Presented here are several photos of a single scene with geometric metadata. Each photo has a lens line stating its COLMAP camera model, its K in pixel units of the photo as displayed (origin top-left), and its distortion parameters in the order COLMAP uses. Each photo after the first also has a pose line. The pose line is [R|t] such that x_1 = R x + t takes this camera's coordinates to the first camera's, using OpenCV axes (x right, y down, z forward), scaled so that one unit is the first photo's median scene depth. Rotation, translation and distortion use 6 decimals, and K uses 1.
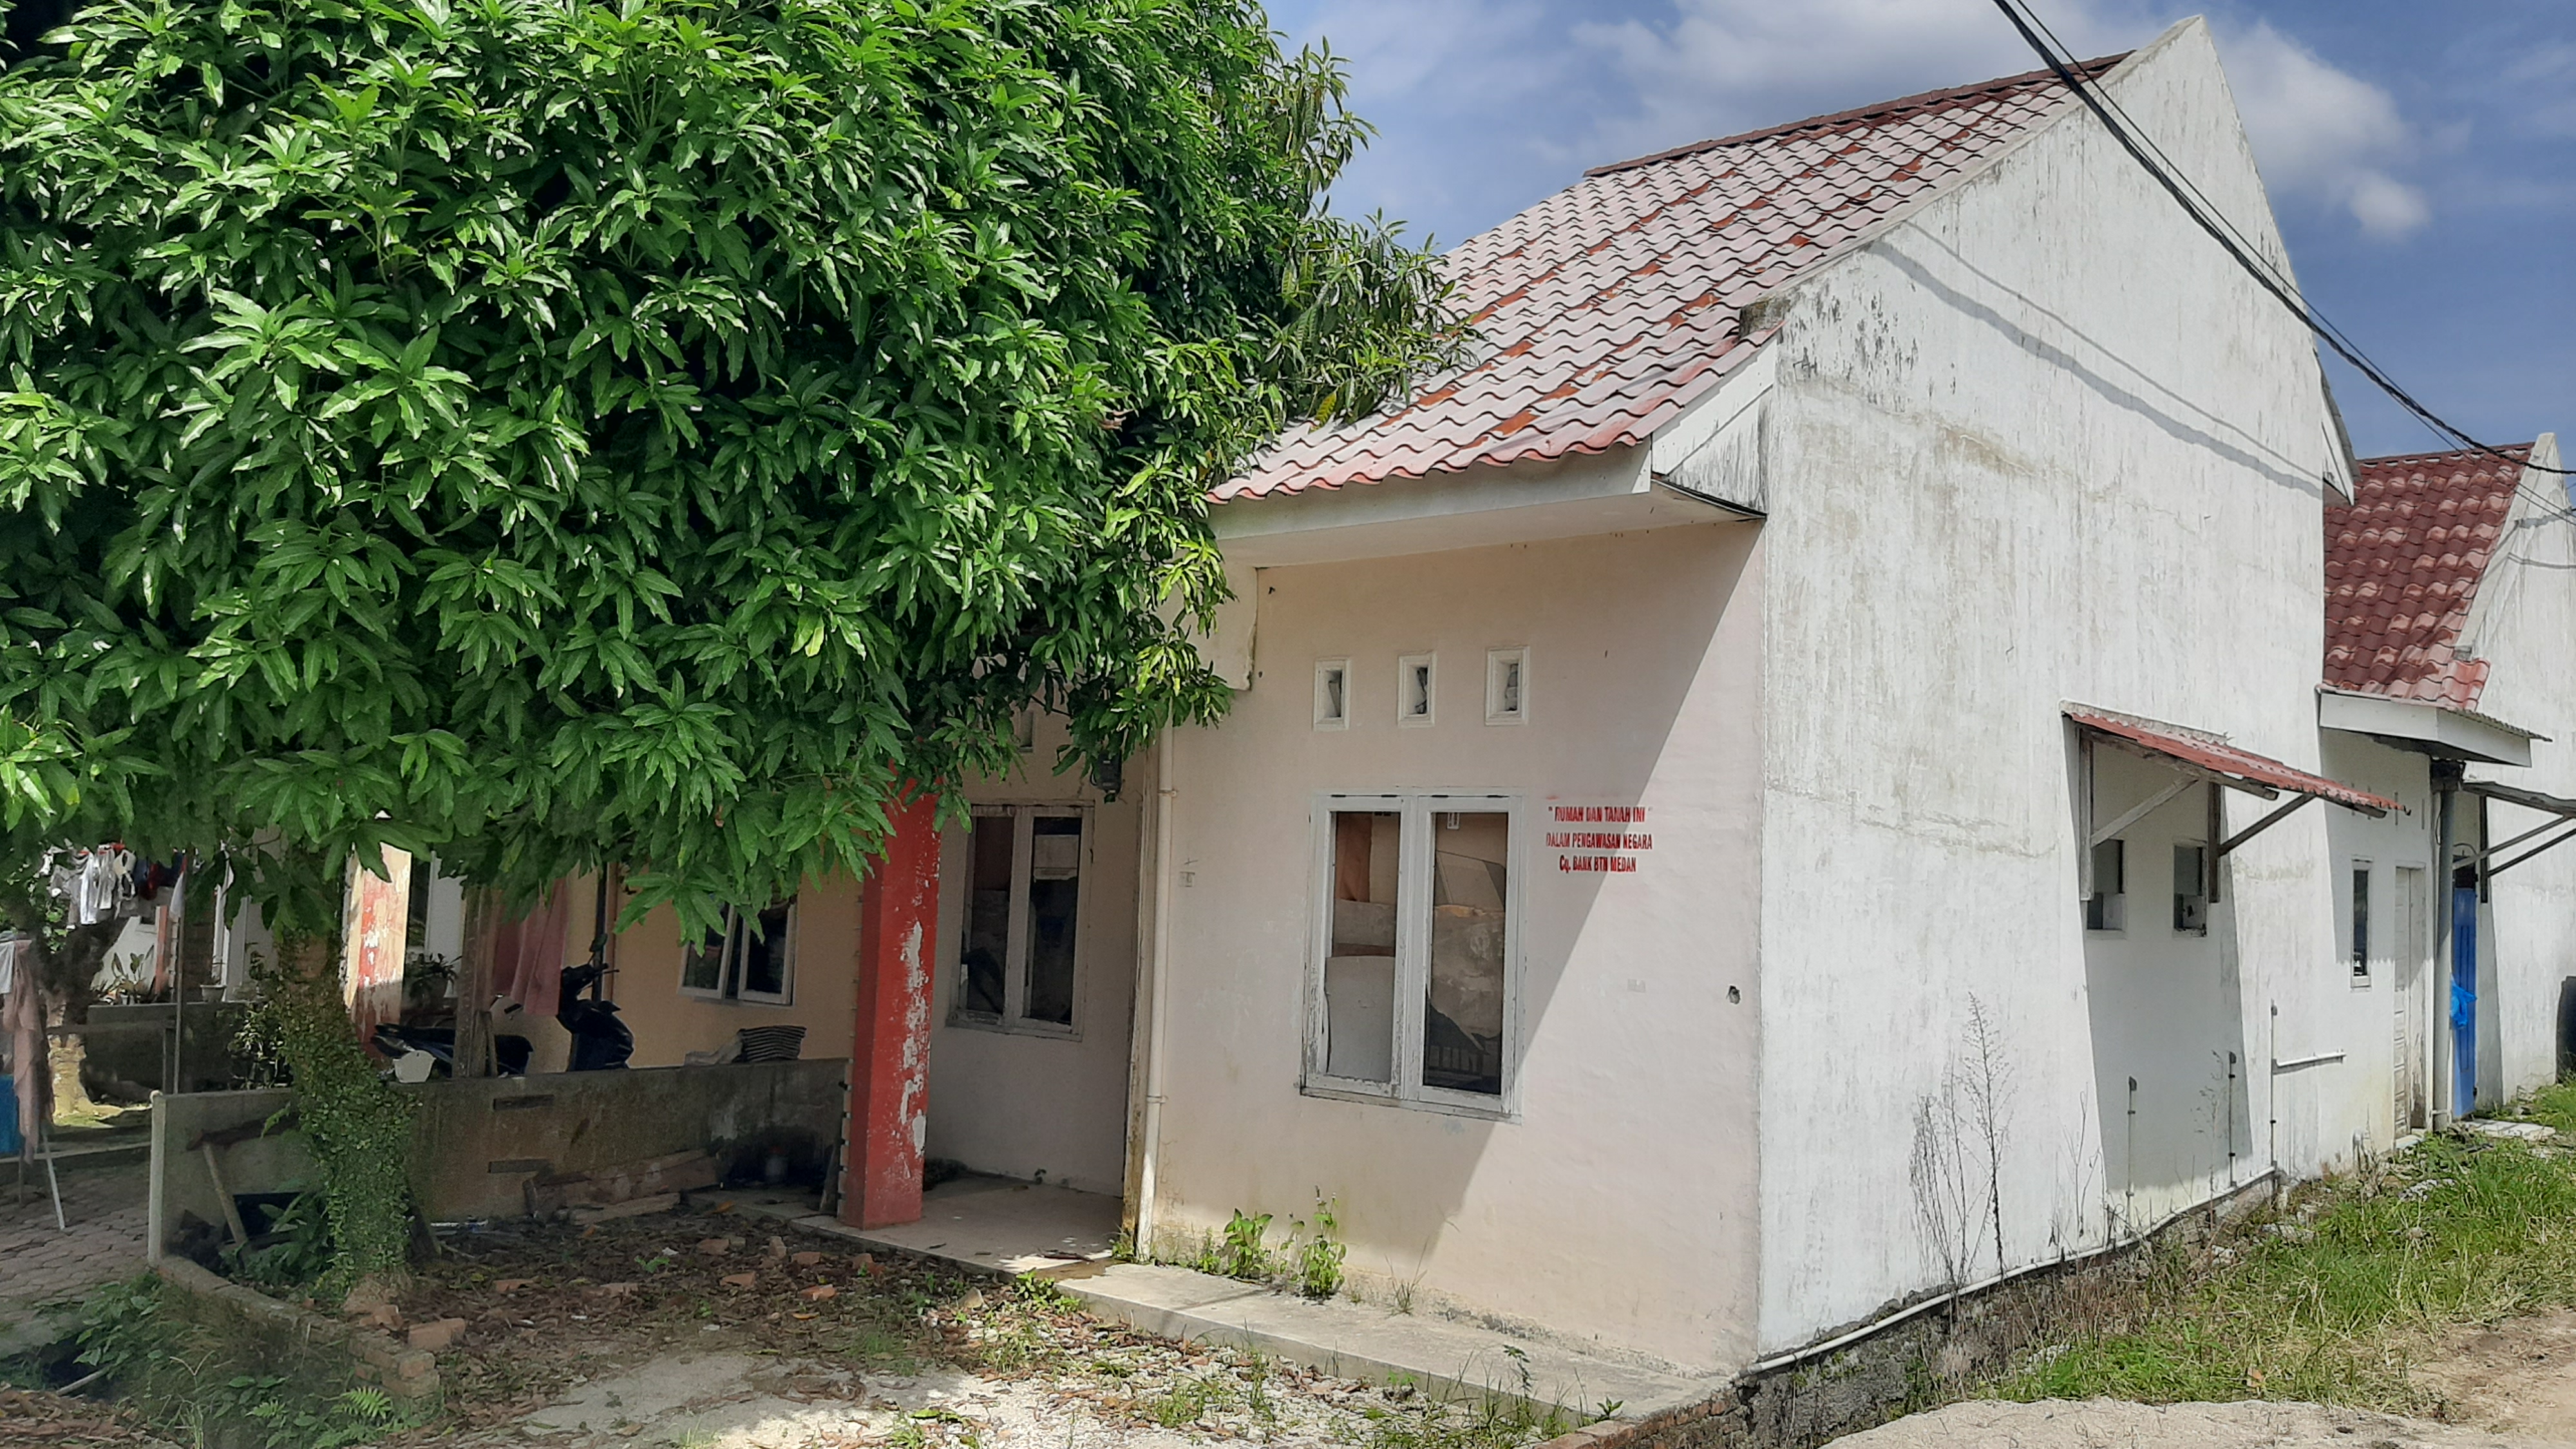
lens RADIAL K [[2059.3, 0, 1285.4], [0, 2059.3, 718.0], [0, 0, 1]] dist [0.058951, -0.093233]
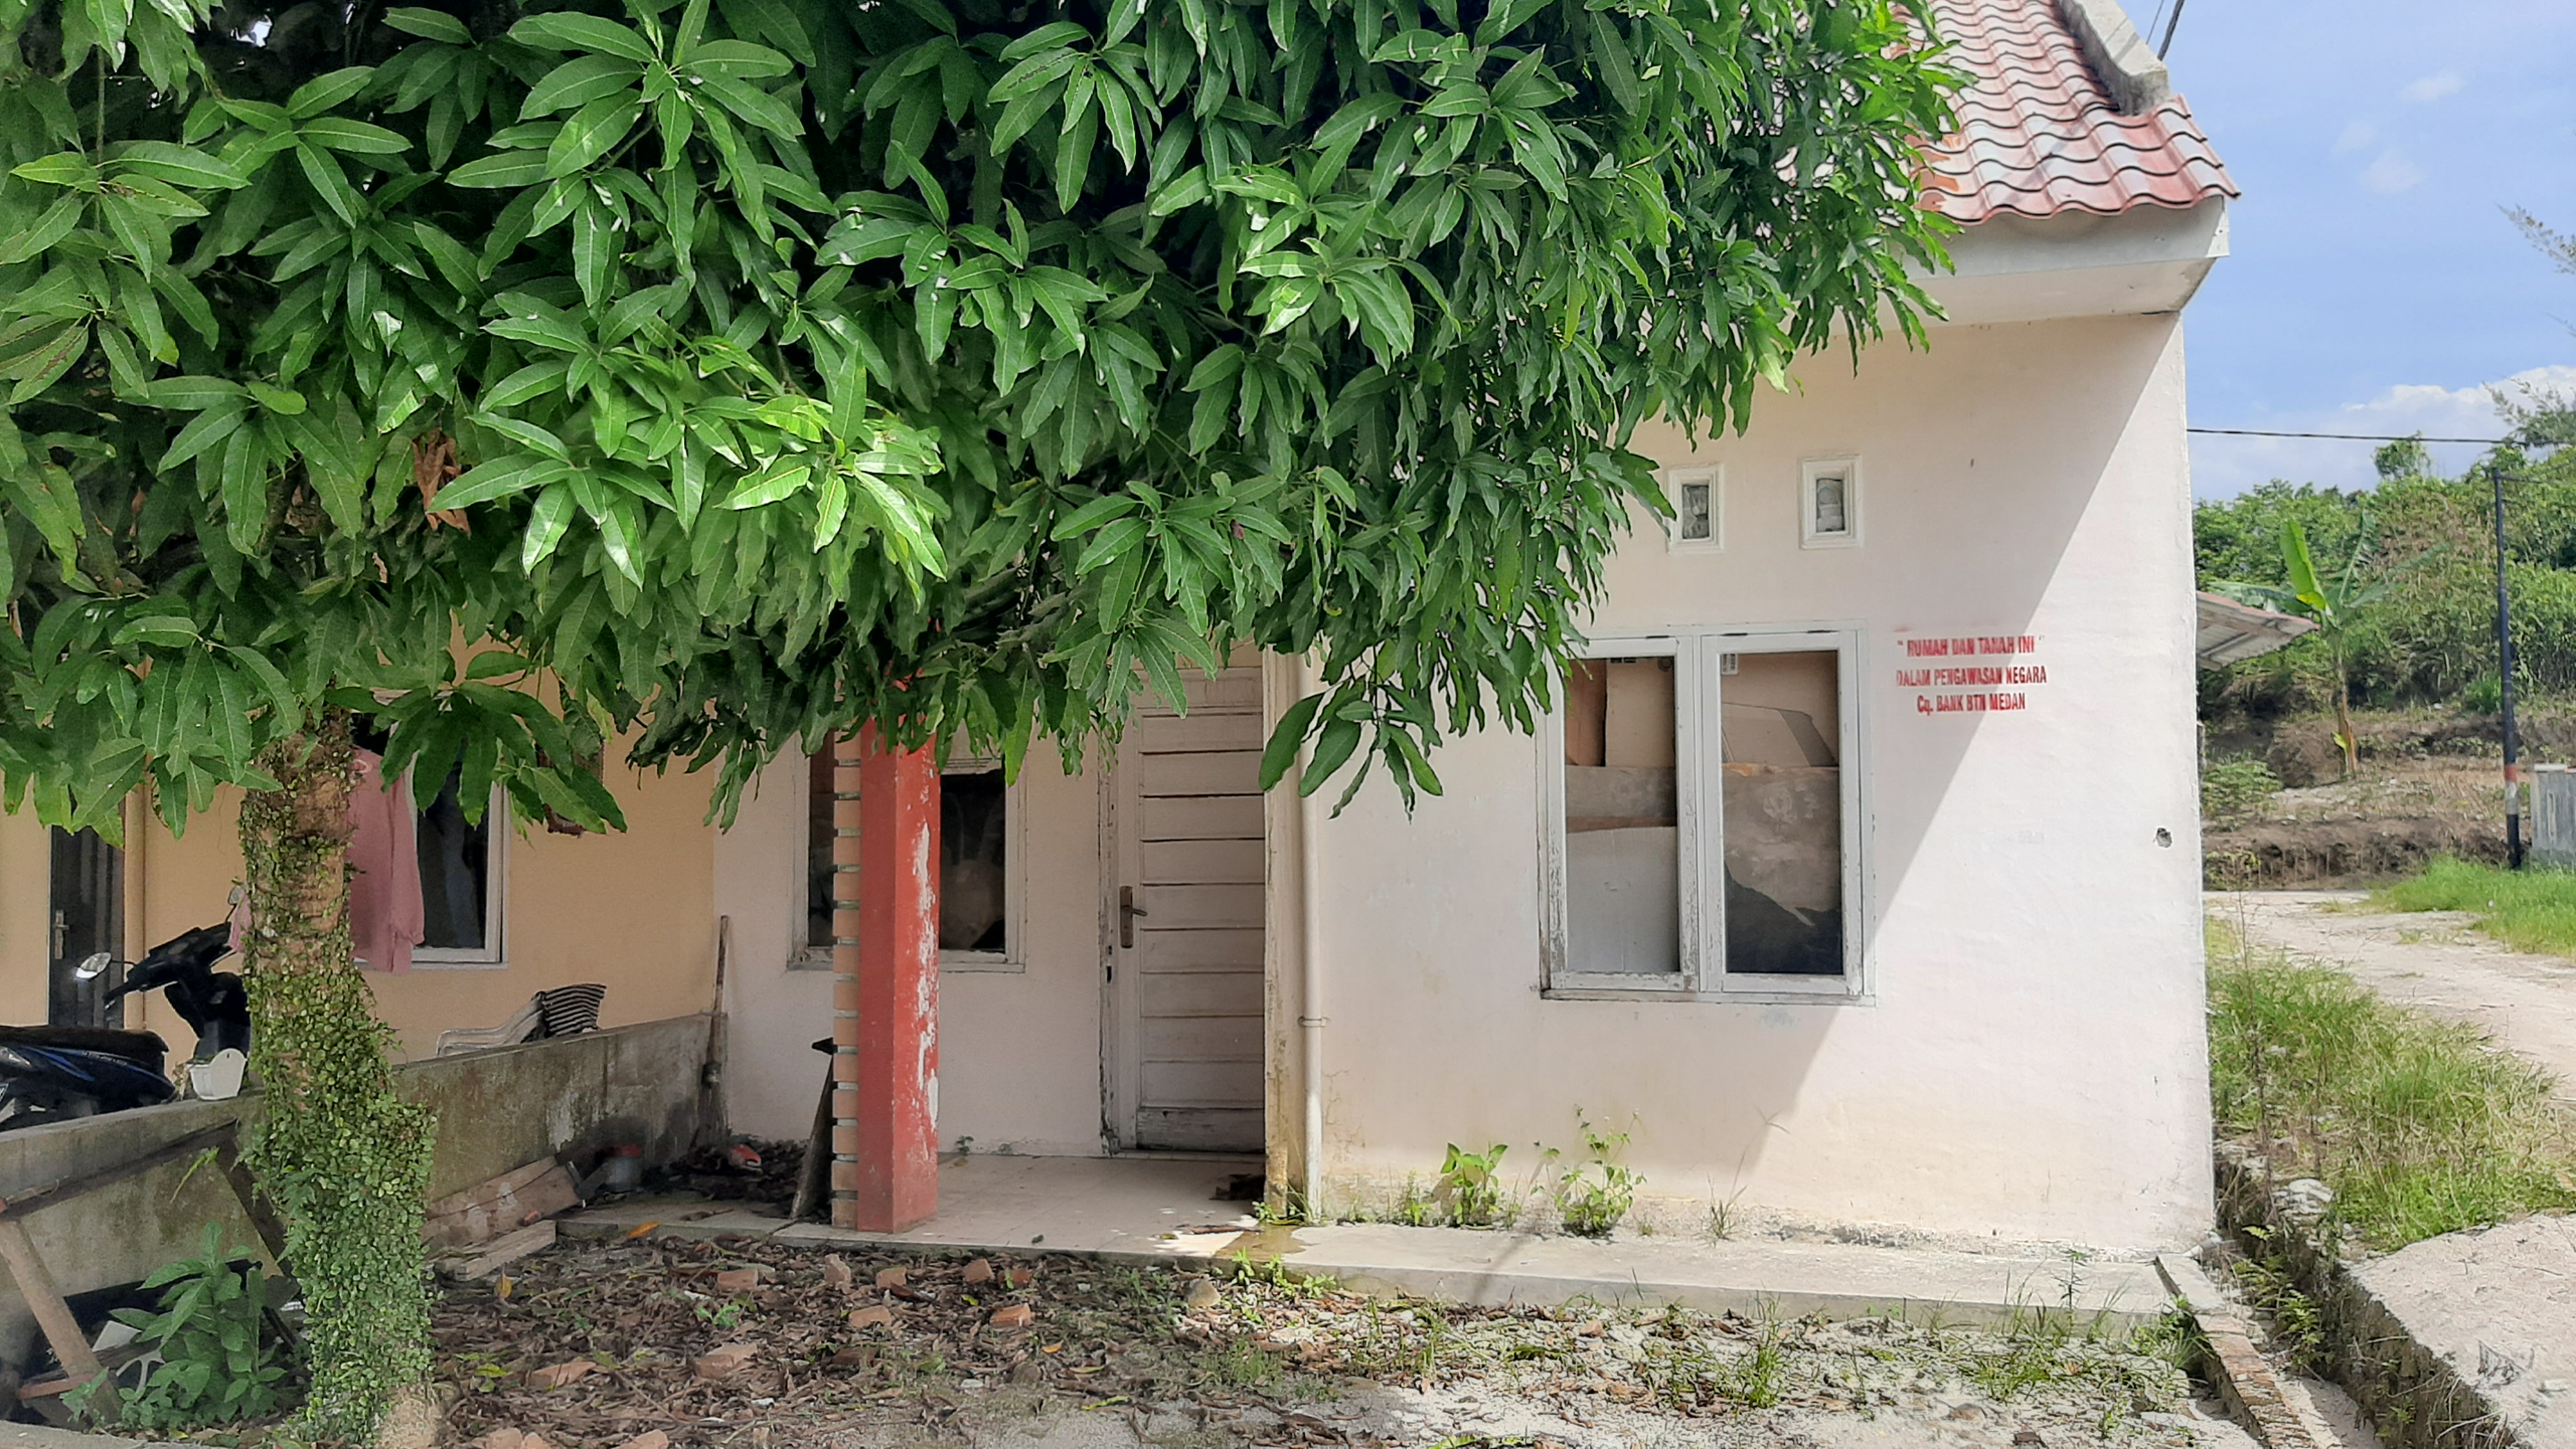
lens RADIAL K [[2059.3, 0, 1293.2], [0, 2059.3, 729.0], [0, 0, 1]] dist [0.058951, -0.093233]
pose [[0.899434, -0.023488, 0.436426, -0.463872], [0.007696, 0.999251, 0.037916, 0.043328], [-0.436989, -0.030744, 0.898941, 0.311628]]
